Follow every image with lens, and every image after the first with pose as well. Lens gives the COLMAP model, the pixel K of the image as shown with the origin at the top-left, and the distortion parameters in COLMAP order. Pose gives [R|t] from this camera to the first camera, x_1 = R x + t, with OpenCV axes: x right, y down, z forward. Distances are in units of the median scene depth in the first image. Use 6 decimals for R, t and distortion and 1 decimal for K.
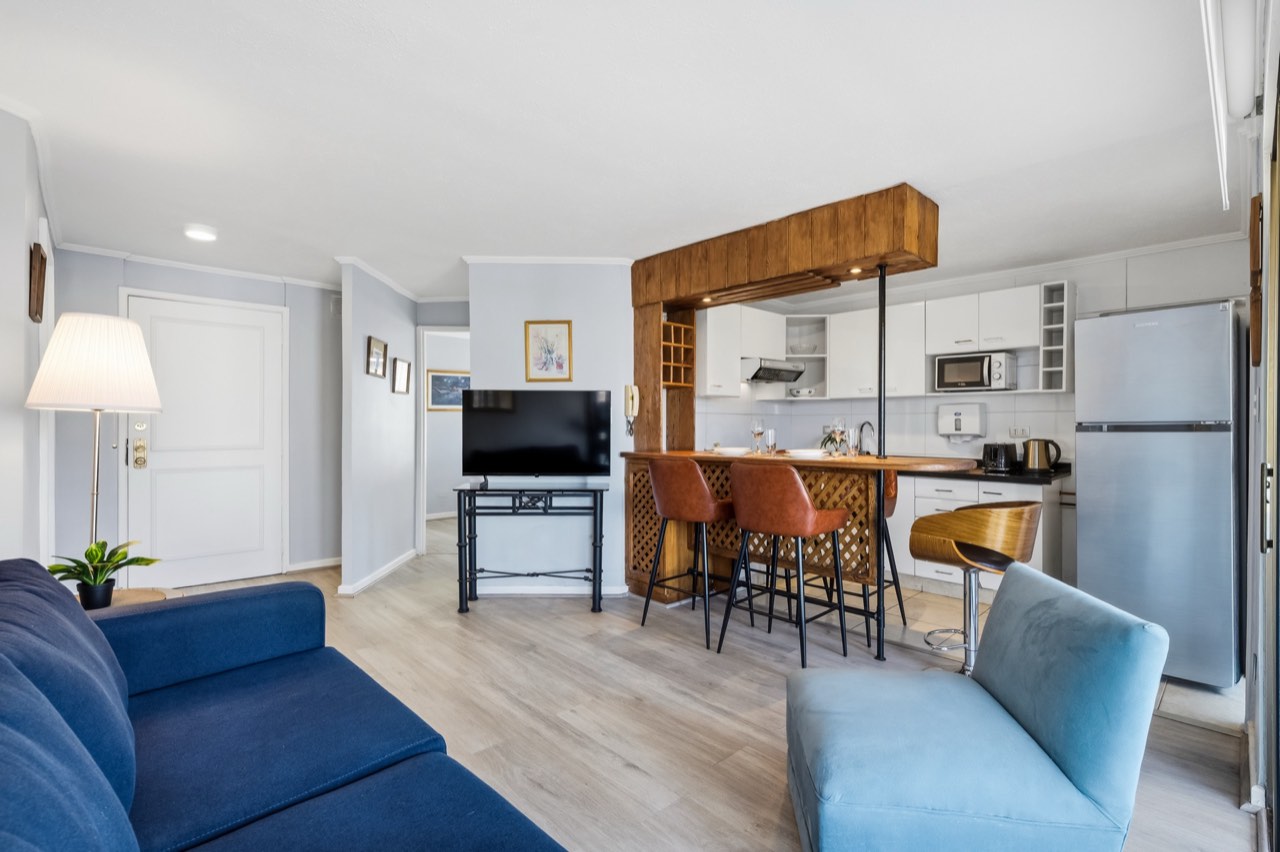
lens RADIAL K [[594.3, 0, 640.0], [0, 594.3, 426.0], [0, 0, 1]] dist [0.002673, -0.000111]
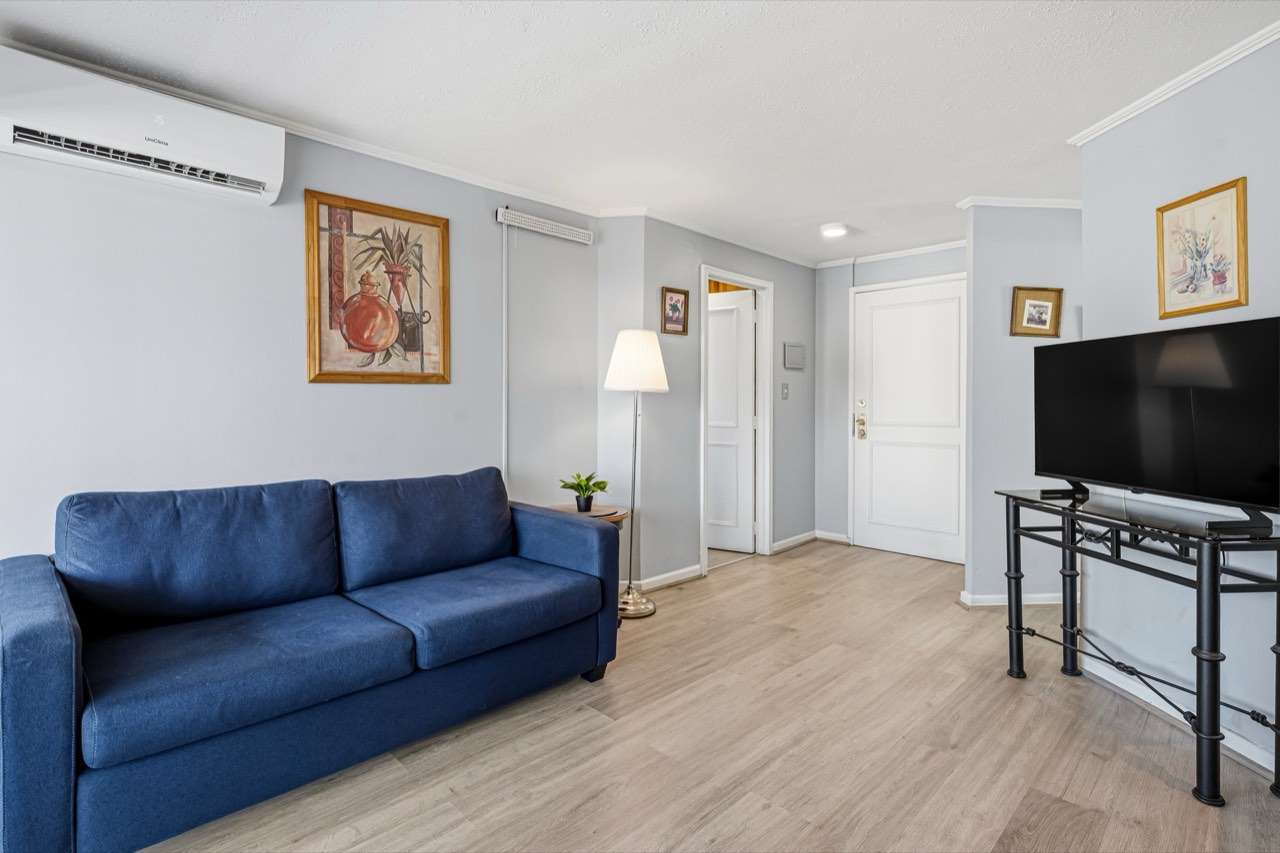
lens RADIAL K [[636.2, 0, 637.4], [0, 636.2, 406.6], [0, 0, 1]] dist [0.001947, 0.000214]
pose [[0.010970, 0.002447, -0.999937, 0.292794], [-0.002112, 0.999995, 0.002424, 0.003735], [0.999938, 0.002086, 0.010975, 0.388059]]
